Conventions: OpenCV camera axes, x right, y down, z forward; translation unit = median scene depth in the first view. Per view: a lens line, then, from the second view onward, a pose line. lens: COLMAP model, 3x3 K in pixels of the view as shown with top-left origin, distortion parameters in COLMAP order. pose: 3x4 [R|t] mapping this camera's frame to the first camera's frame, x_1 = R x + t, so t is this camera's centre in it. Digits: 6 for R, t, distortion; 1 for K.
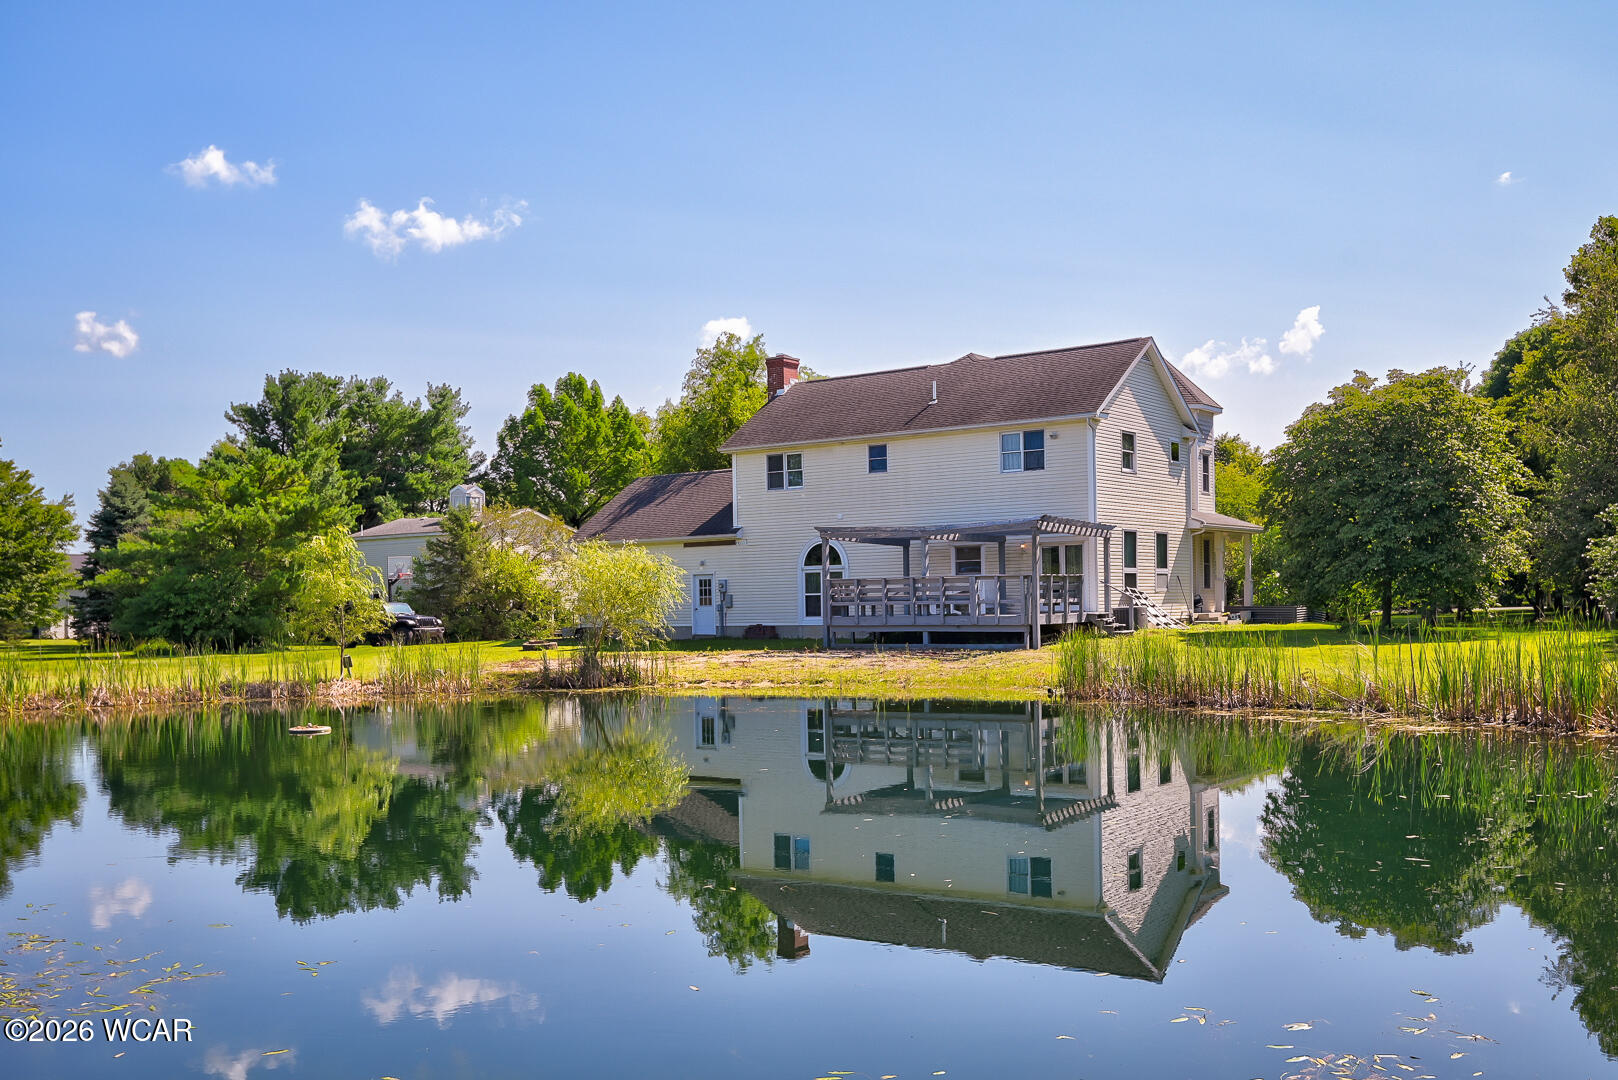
lens RADIAL K [[1476.9, 0, 809.0], [0, 1476.9, 540.0], [0, 0, 1]] dist [0.000780, 0.001969]
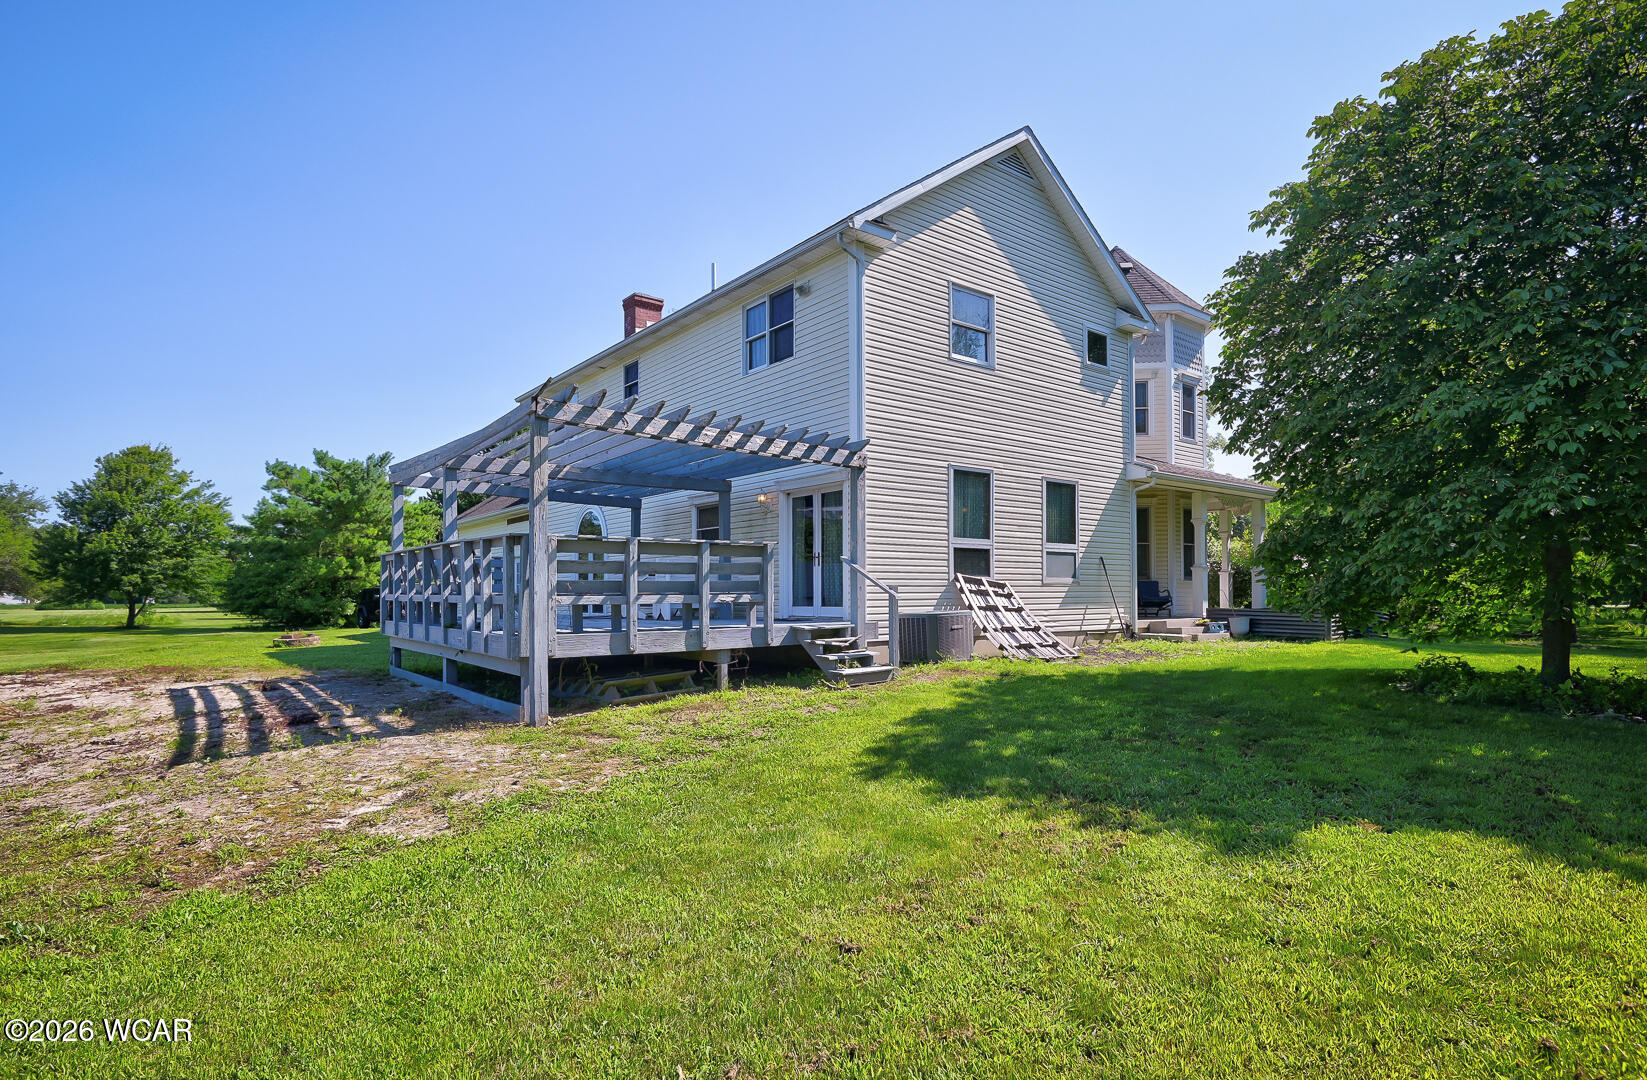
lens RADIAL K [[847.3, 0, 823.5], [0, 847.3, 540.0], [0, 0, 1]] dist [0.000888, -0.000166]
pose [[0.964977, -0.003788, -0.262308, 0.238586], [-0.001142, 0.999826, -0.018637, 0.024501], [0.262333, 0.018284, 0.964804, 0.665893]]
